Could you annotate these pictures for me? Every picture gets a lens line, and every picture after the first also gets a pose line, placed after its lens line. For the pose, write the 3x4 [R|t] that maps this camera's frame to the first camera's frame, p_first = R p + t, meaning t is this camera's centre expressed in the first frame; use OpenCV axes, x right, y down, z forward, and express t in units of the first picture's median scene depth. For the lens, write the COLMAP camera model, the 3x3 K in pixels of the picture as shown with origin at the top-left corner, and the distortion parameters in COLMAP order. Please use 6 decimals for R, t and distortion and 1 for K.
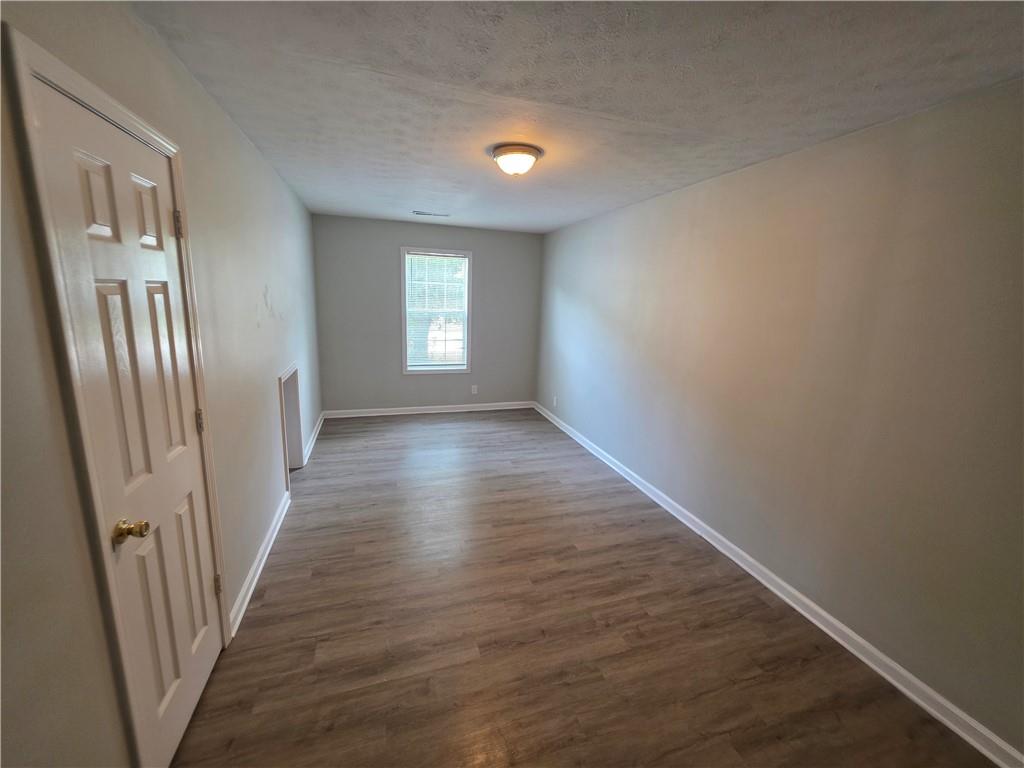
lens RADIAL K [[409.7, 0, 507.5], [0, 409.7, 382.9], [0, 0, 1]] dist [0.000986, 0.000914]
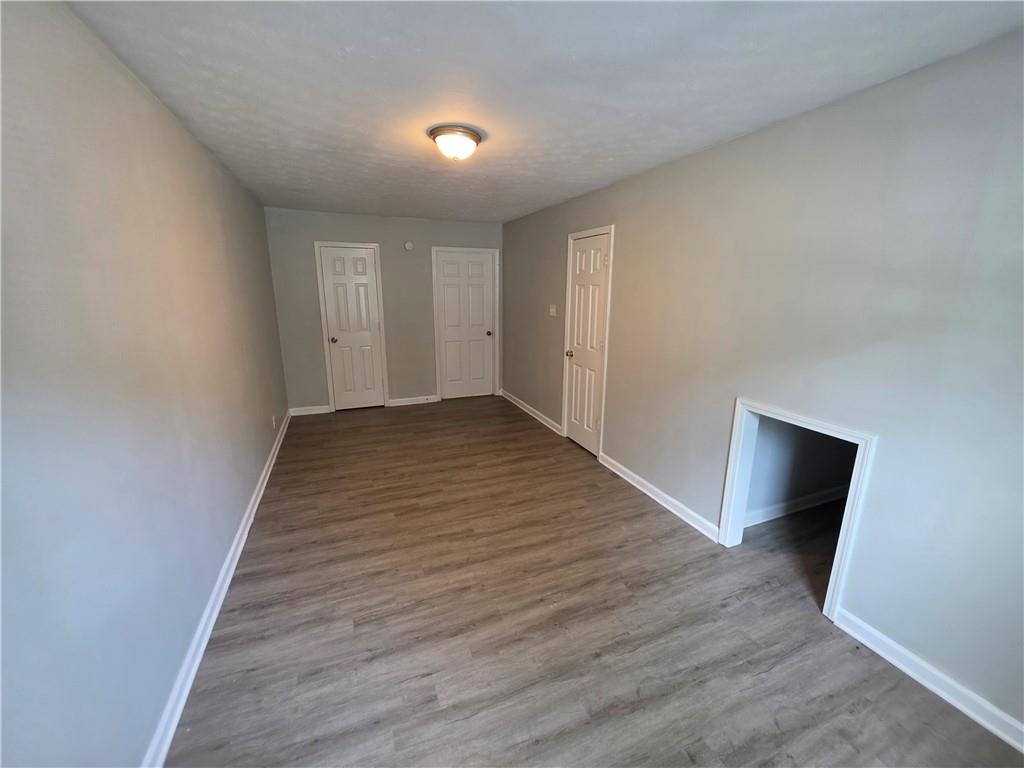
lens RADIAL K [[409.7, 0, 507.2], [0, 409.7, 379.5], [0, 0, 1]] dist [0.000986, 0.000914]
pose [[-0.995873, -0.029896, -0.085687, -0.023088], [-0.063767, 0.902336, 0.426291, -0.378307], [0.064574, 0.429996, -0.900519, 1.741992]]
